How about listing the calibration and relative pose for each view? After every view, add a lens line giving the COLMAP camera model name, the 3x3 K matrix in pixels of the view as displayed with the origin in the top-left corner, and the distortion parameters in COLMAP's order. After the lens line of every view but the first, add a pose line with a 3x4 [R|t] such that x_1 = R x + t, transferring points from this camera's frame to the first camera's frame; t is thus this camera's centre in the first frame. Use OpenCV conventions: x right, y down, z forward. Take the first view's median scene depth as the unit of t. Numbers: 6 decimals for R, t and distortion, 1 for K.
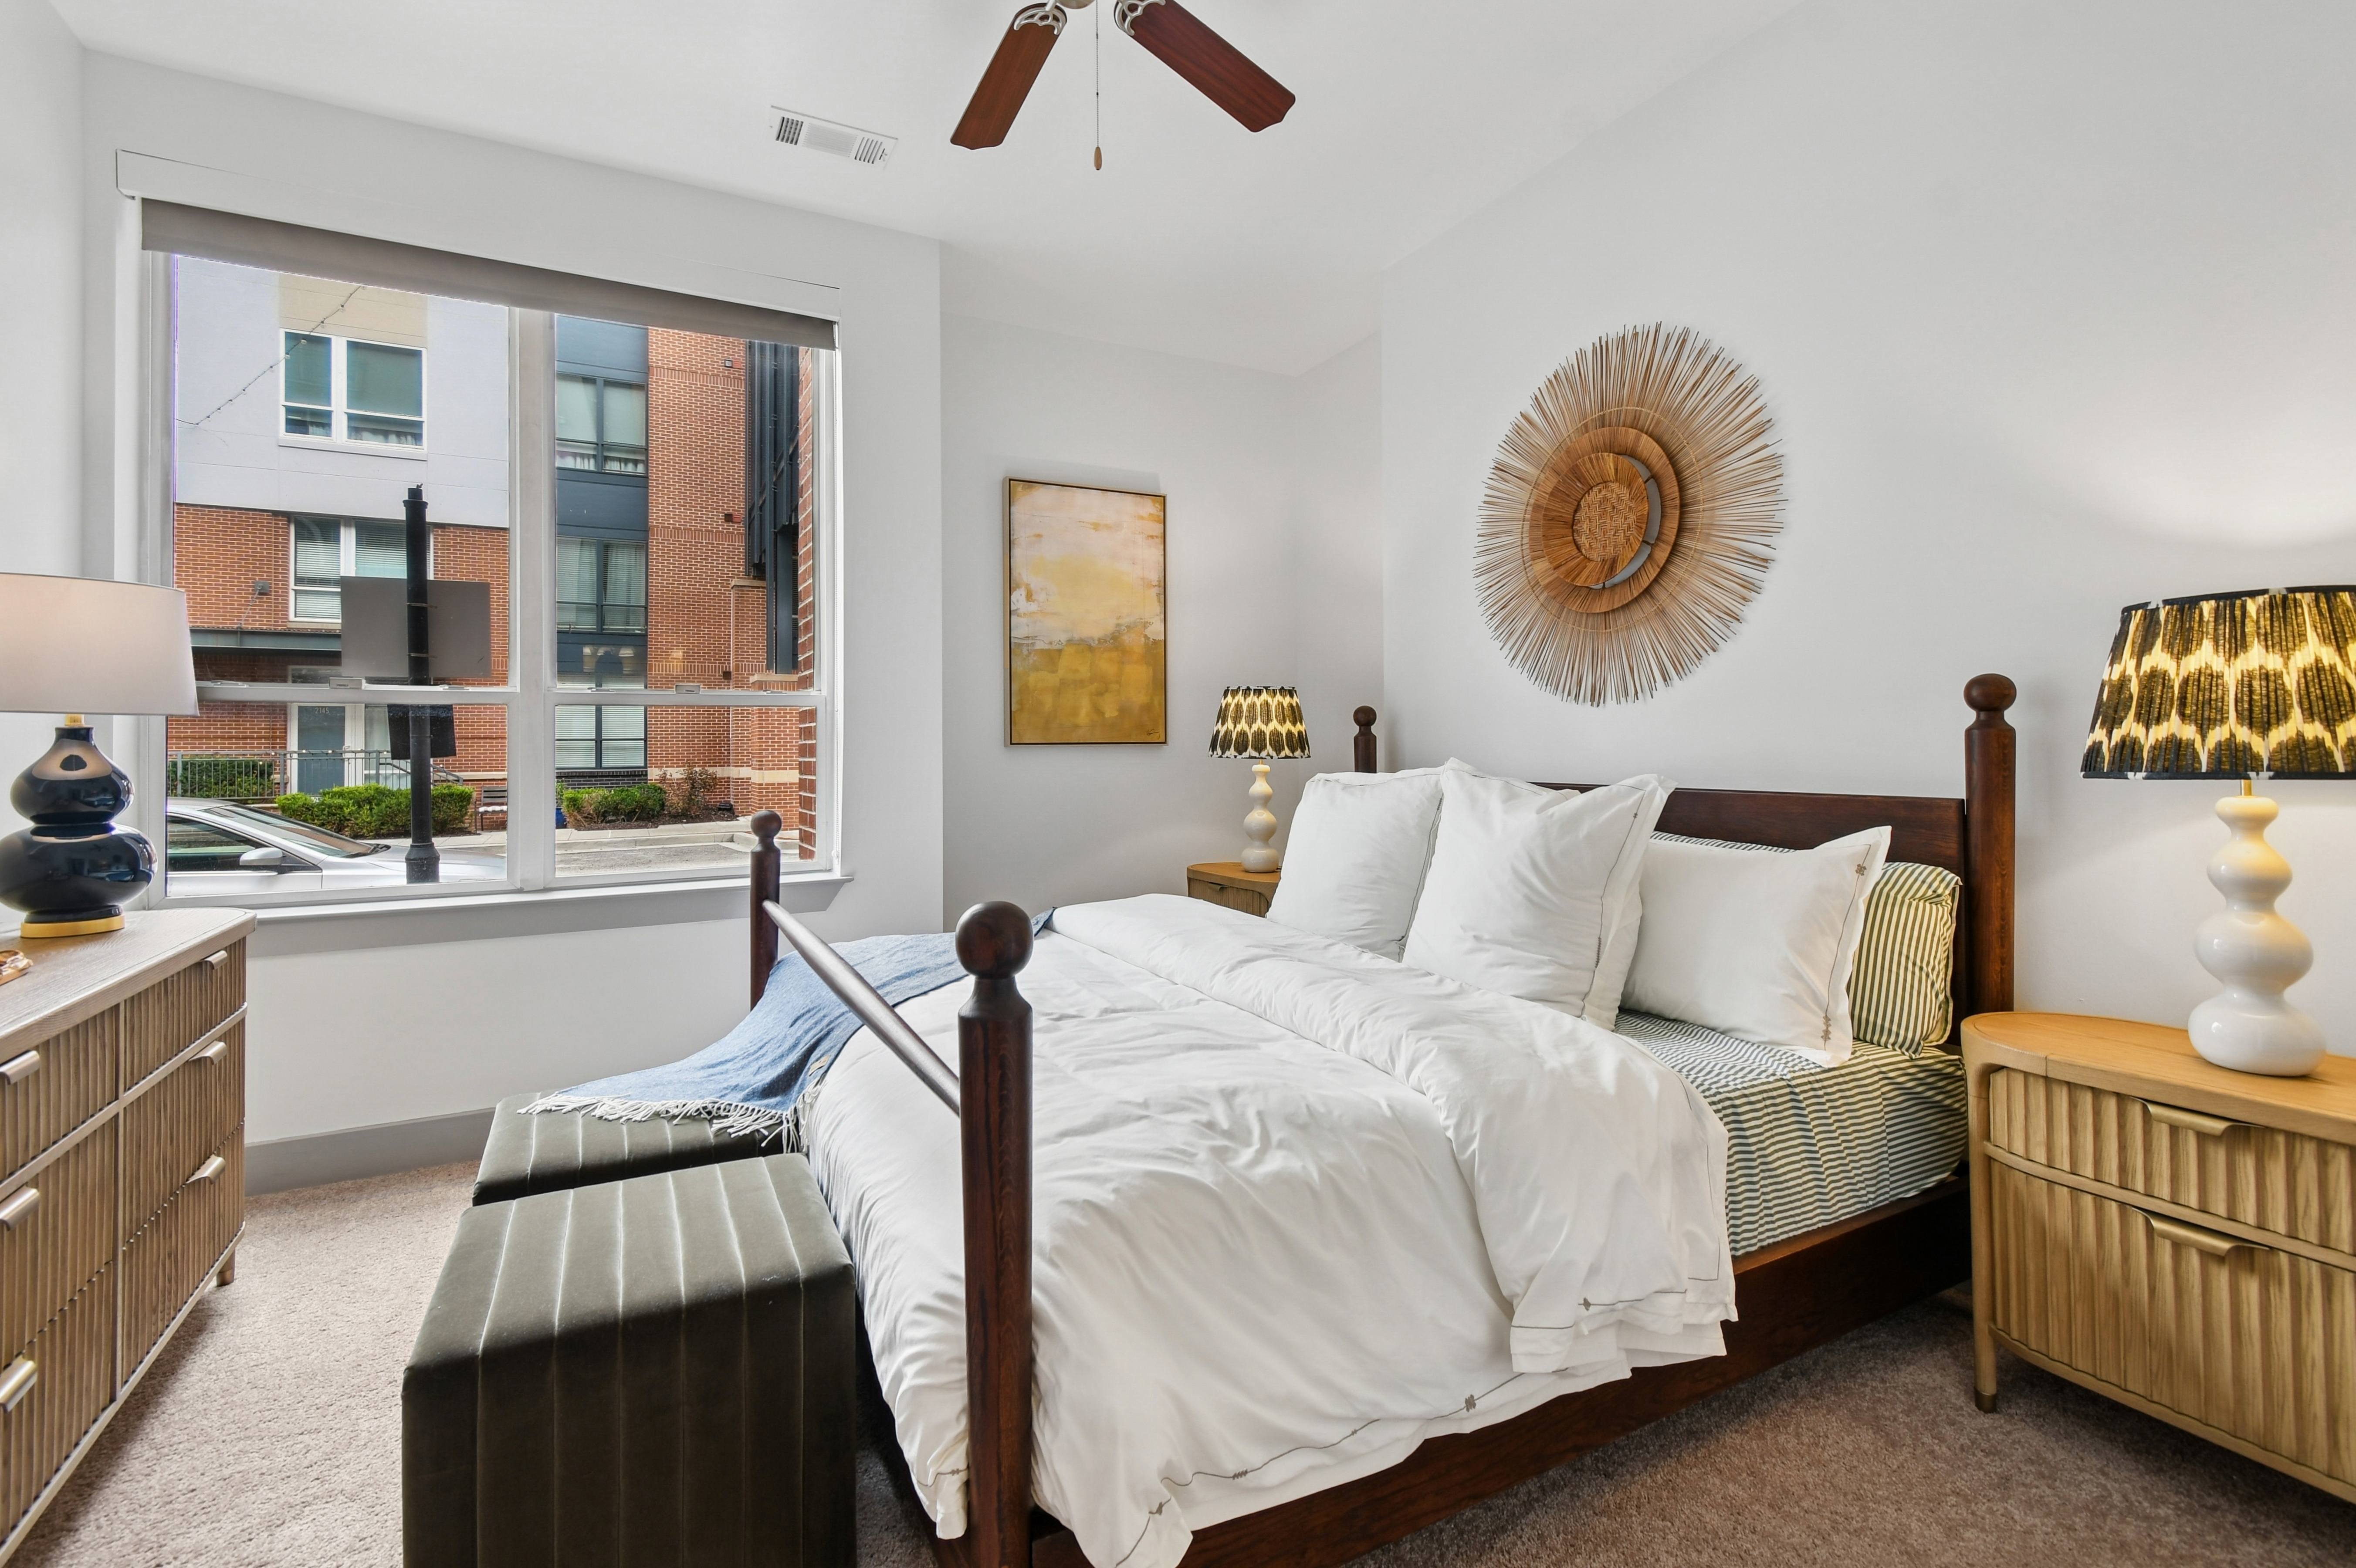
lens RADIAL K [[1059.6, 0, 1178.0], [0, 1059.6, 784.0], [0, 0, 1]] dist [0.010299, -0.000310]
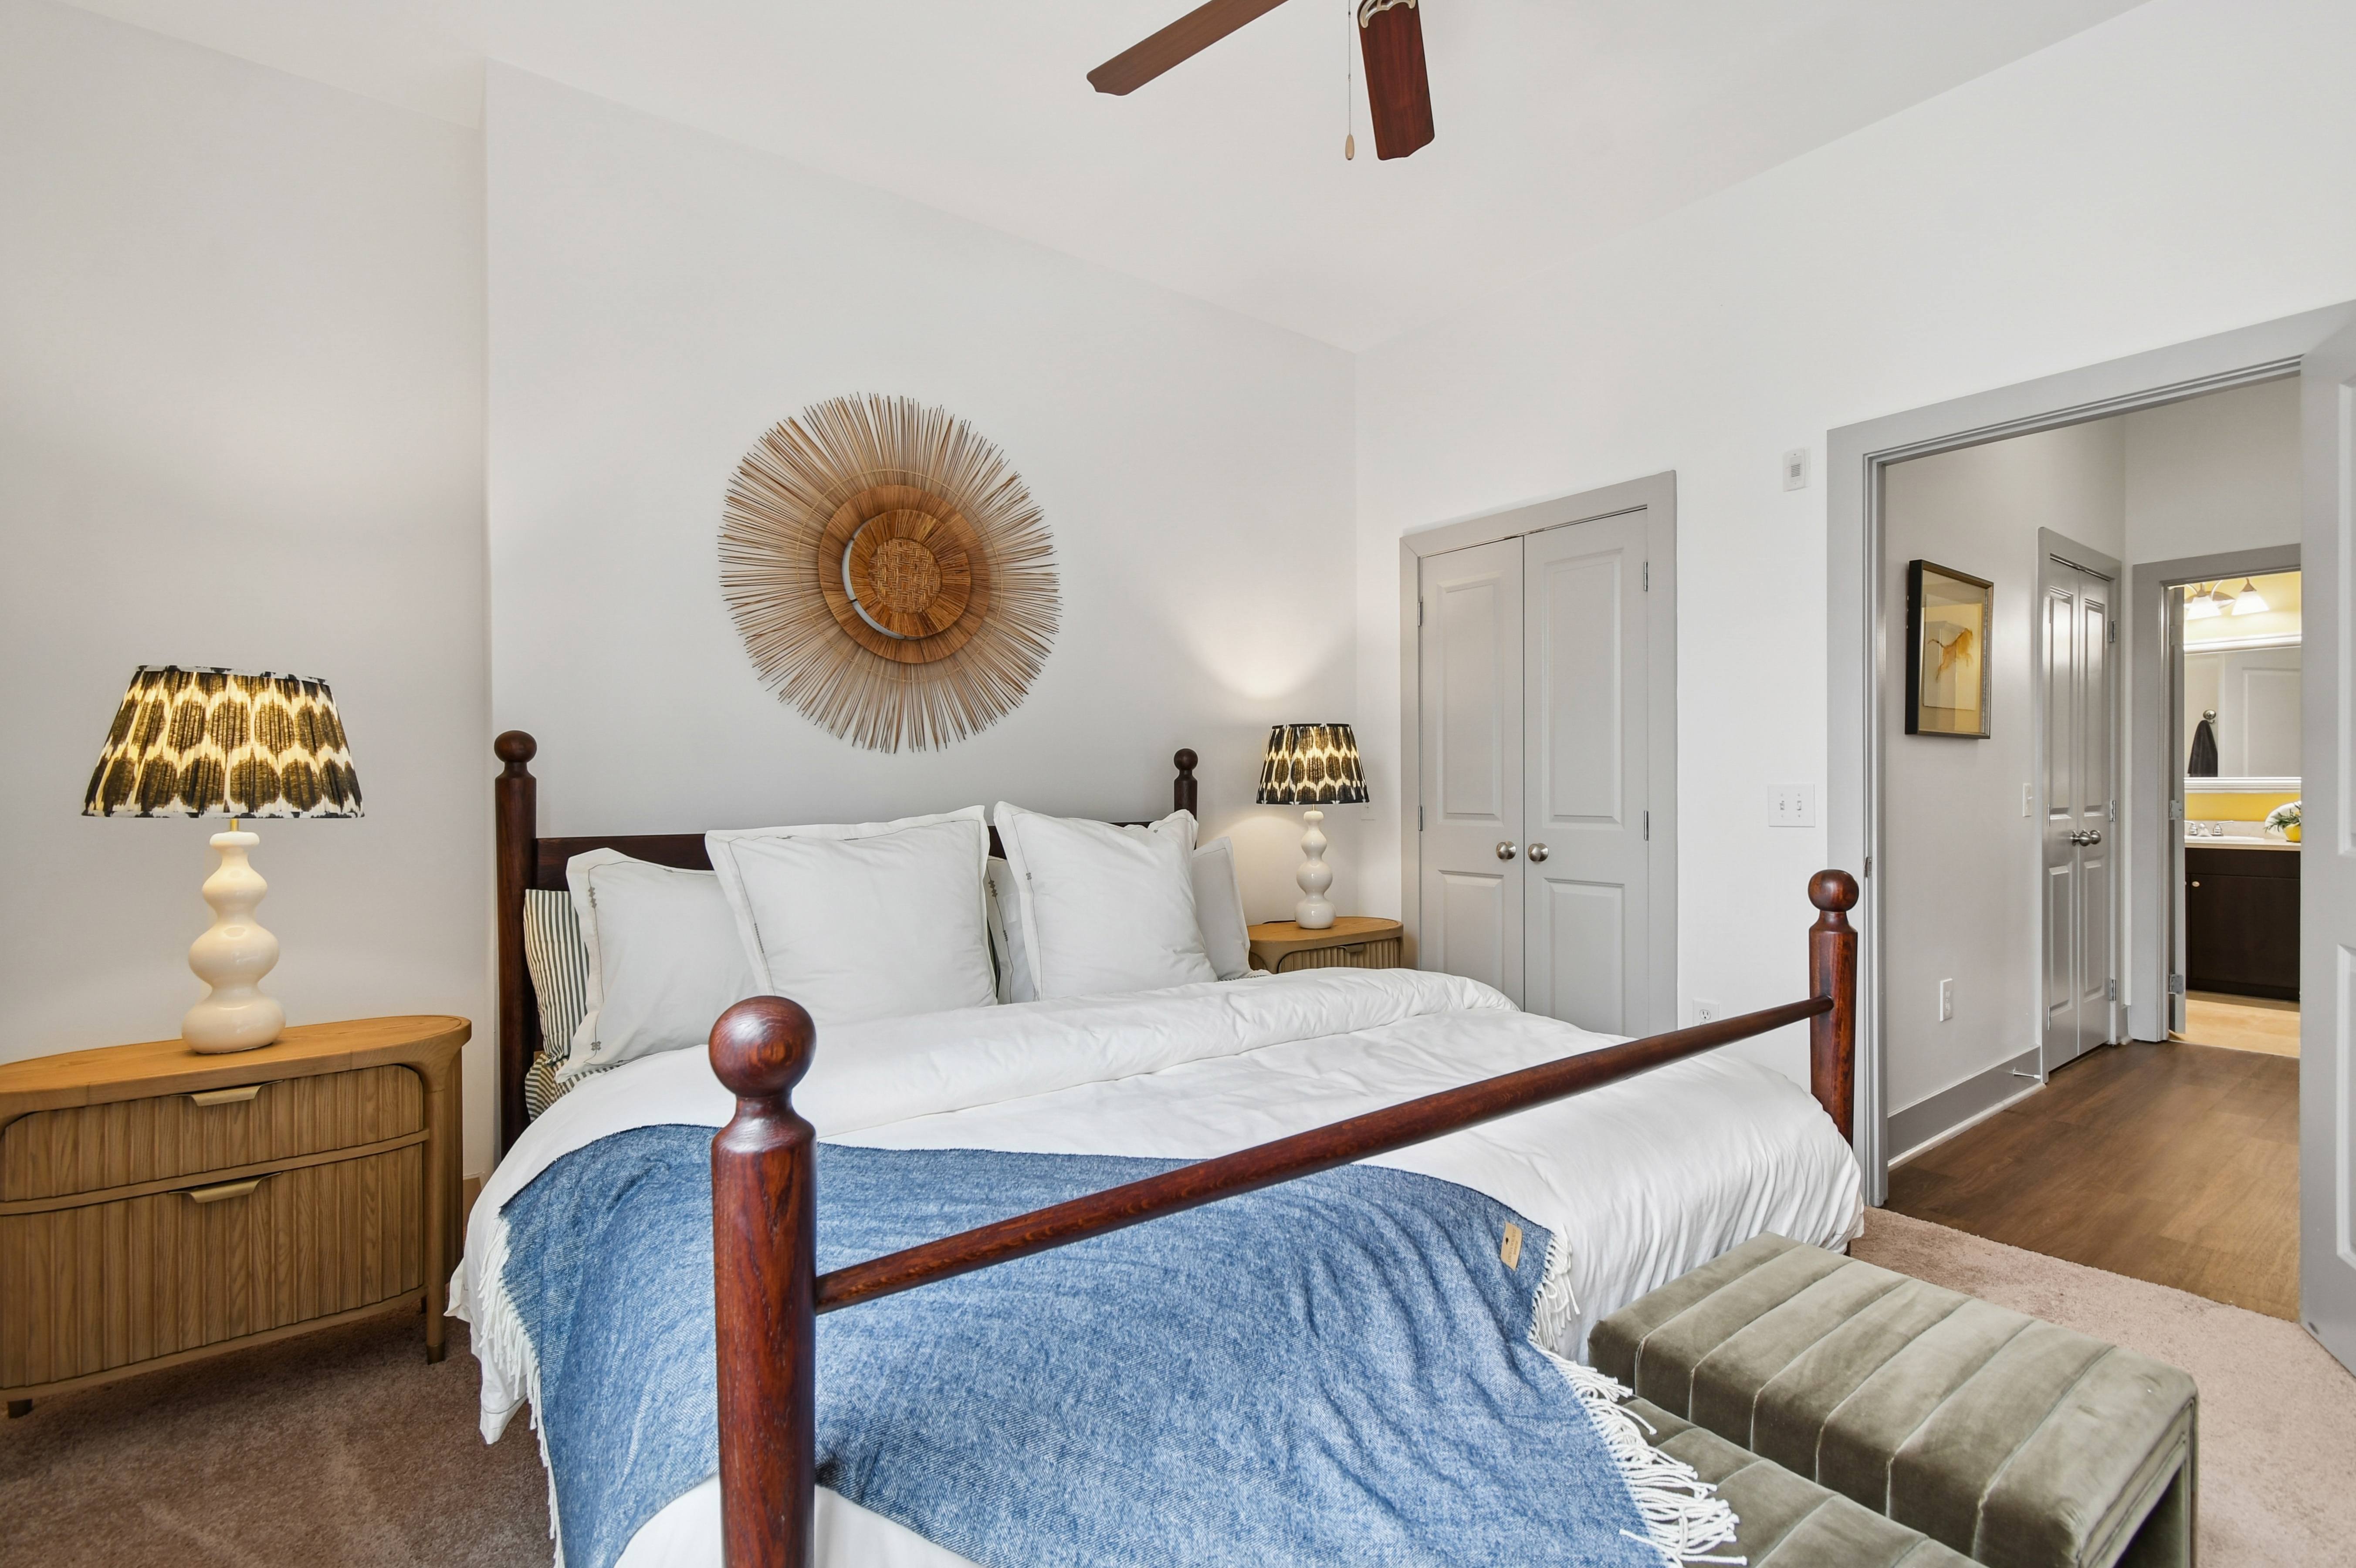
lens RADIAL K [[1059.6, 0, 1178.0], [0, 1059.6, 784.0], [0, 0, 1]] dist [0.010299, -0.000310]
pose [[-0.166052, 0.008384, 0.986081, -0.633014], [0.040733, 0.999169, -0.001636, -0.028616], [-0.985275, 0.039895, -0.166256, 0.870174]]
